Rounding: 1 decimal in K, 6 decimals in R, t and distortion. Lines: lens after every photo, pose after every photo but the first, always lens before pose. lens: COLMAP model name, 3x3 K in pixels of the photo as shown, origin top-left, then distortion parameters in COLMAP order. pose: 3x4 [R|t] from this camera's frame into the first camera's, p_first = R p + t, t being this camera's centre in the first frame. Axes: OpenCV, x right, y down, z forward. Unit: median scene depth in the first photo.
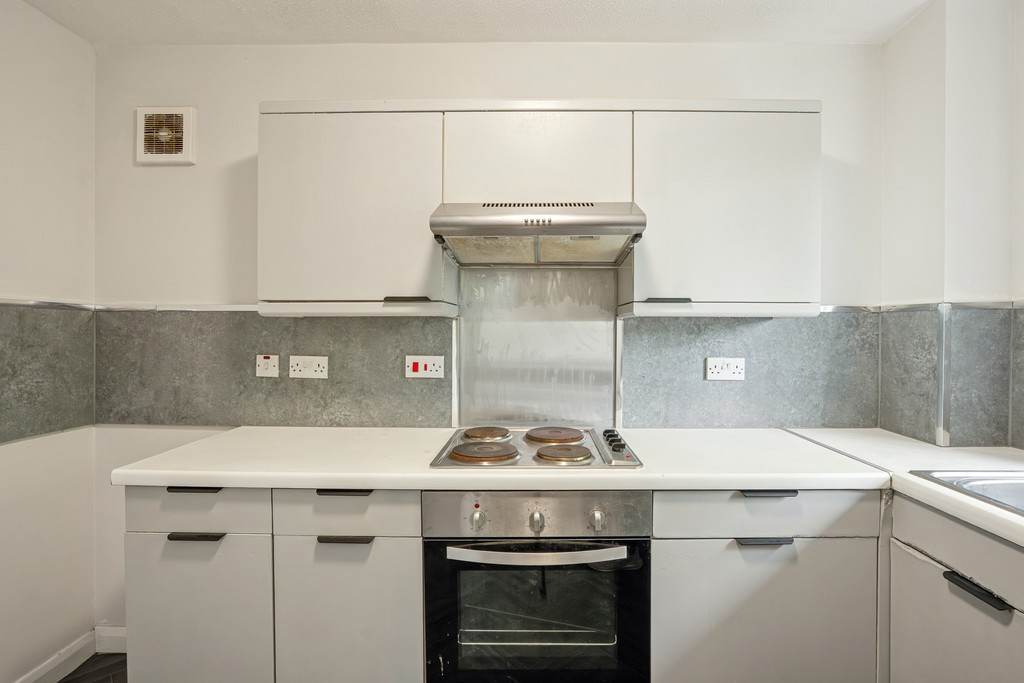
lens RADIAL K [[495.1, 0, 530.3], [0, 495.1, 332.2], [0, 0, 1]] dist [-0.029167, 0.008164]
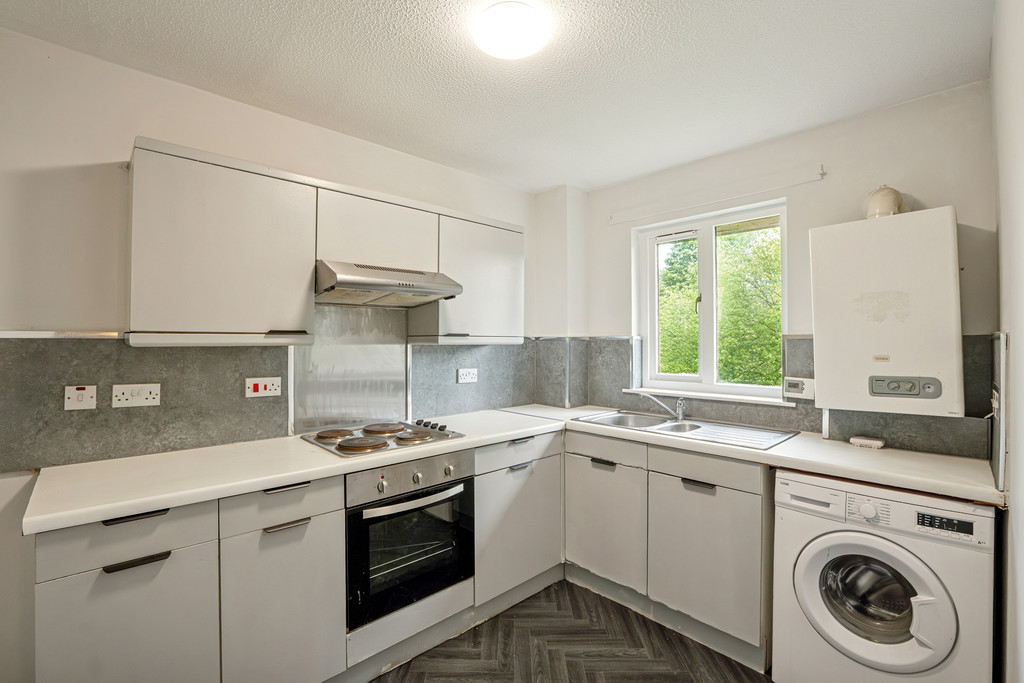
lens RADIAL K [[458.5, 0, 506.3], [0, 458.5, 332.0], [0, 0, 1]] dist [-0.033896, 0.007357]
pose [[0.724271, 0.012182, 0.689408, -0.631313], [0.004288, 0.999745, -0.022171, -0.039021], [-0.689502, 0.019014, 0.724034, -0.197815]]
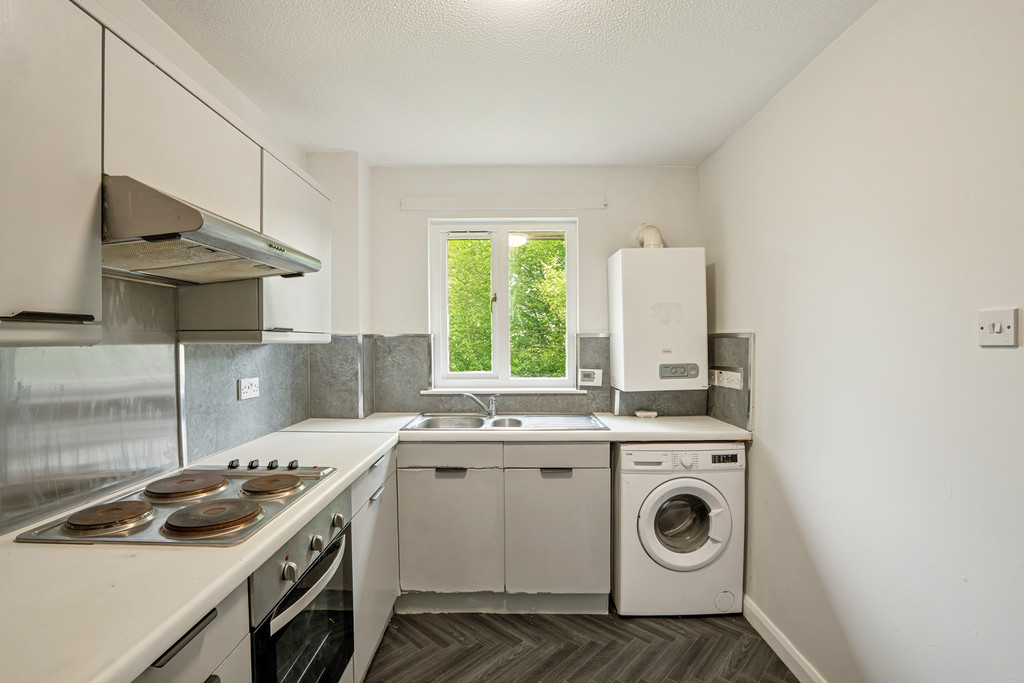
lens RADIAL K [[470.9, 0, 509.4], [0, 470.9, 345.5], [0, 0, 1]] dist [-0.037946, 0.001896]
pose [[-0.009556, -0.012112, 0.999881, -0.774630], [0.006486, 0.999905, 0.012174, -0.037112], [-0.999933, 0.006602, -0.009476, 0.484154]]
